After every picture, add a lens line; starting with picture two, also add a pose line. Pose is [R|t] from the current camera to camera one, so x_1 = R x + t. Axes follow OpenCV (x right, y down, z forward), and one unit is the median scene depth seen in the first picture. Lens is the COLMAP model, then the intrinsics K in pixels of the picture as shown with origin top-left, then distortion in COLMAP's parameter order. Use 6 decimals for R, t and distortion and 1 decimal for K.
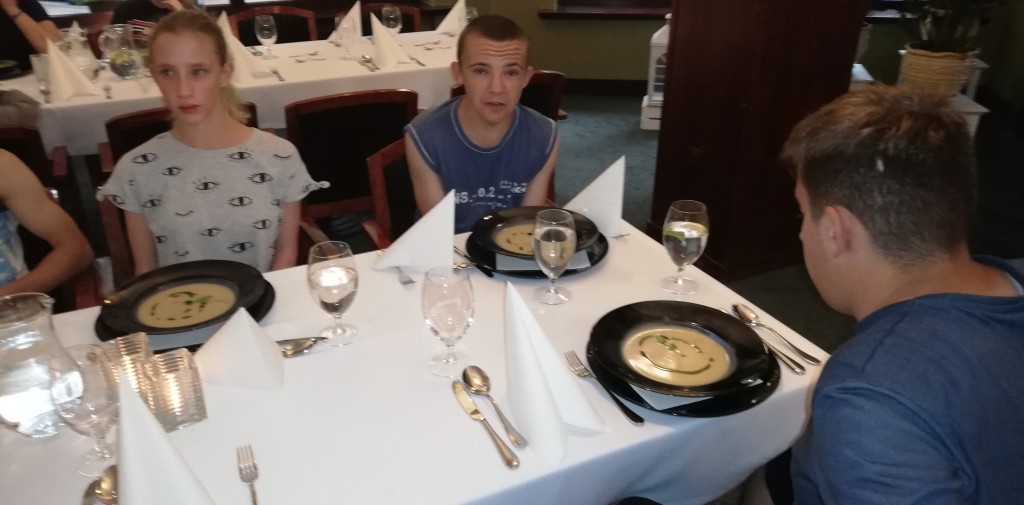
lens RADIAL K [[778.8, 0, 518.5], [0, 778.8, 250.2], [0, 0, 1]] dist [0.044591, -0.047686]
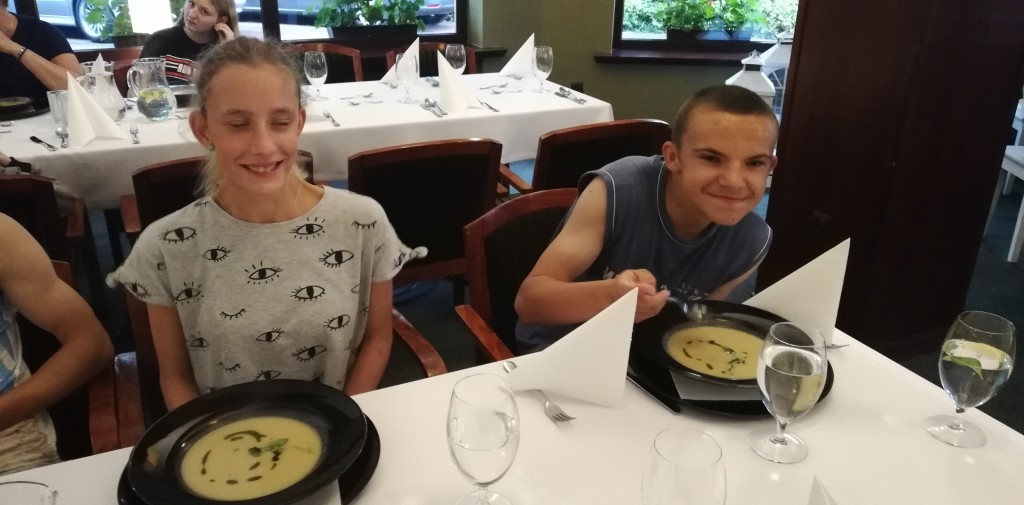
lens RADIAL K [[778.8, 0, 512.7], [0, 778.8, 249.9], [0, 0, 1]] dist [0.044591, -0.047686]
pose [[0.999696, 0.021039, -0.012840, -0.093852], [-0.021734, 0.998158, -0.056646, -0.035734], [0.011624, 0.056908, 0.998312, 0.152475]]
